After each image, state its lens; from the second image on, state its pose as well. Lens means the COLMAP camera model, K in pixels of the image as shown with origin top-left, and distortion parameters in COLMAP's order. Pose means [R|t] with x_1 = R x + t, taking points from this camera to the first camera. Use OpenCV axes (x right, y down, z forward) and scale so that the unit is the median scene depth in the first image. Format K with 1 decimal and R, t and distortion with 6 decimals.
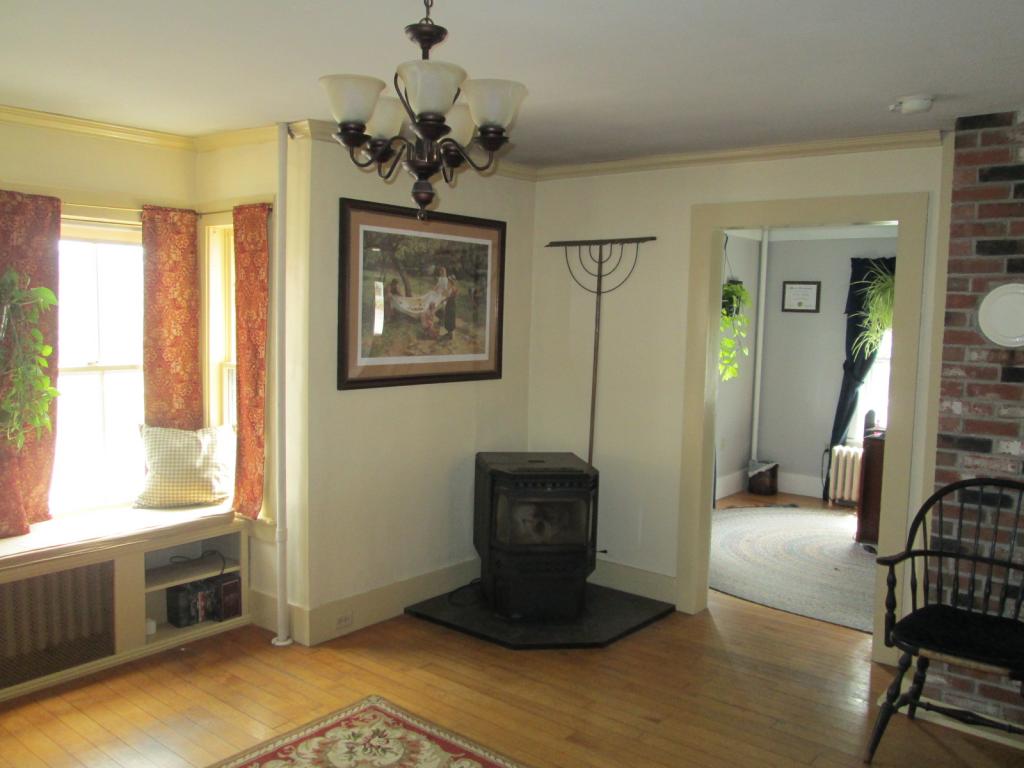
lens RADIAL K [[874.8, 0, 508.7], [0, 874.8, 378.3], [0, 0, 1]] dist [0.012027, 0.006281]
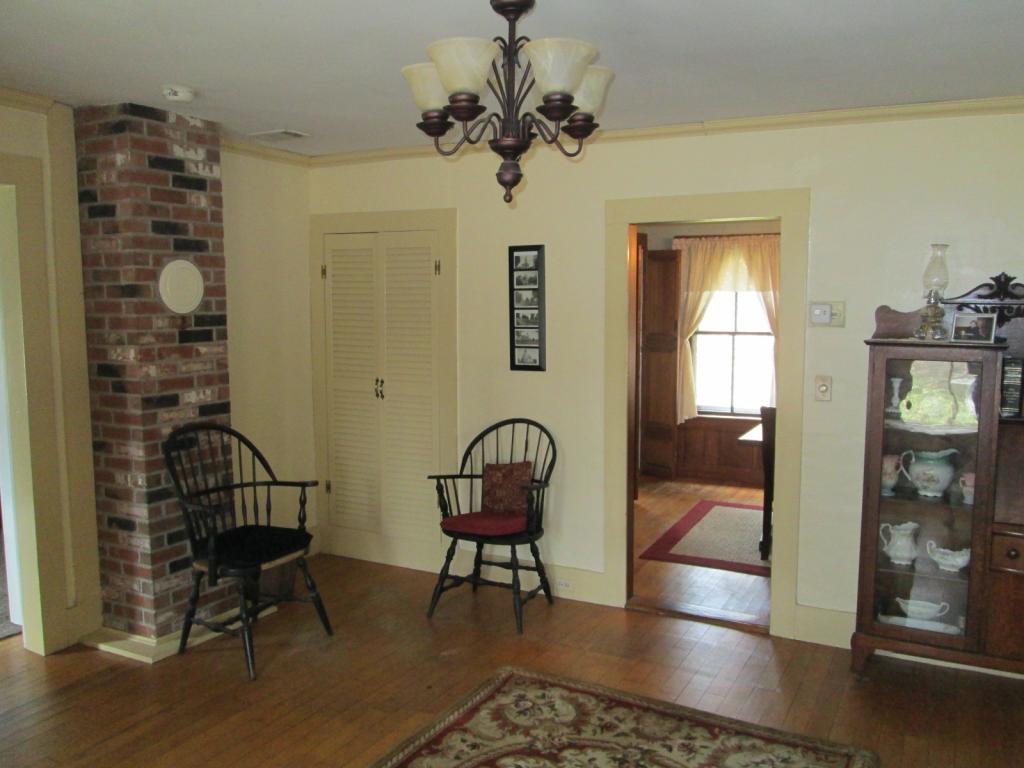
lens RADIAL K [[874.8, 0, 508.6], [0, 874.8, 391.5], [0, 0, 1]] dist [0.012027, 0.006281]
pose [[-0.189498, -0.125654, 0.973808, -0.668481], [0.081912, 0.986297, 0.143205, -0.064076], [-0.978458, 0.106904, -0.176609, 0.774017]]
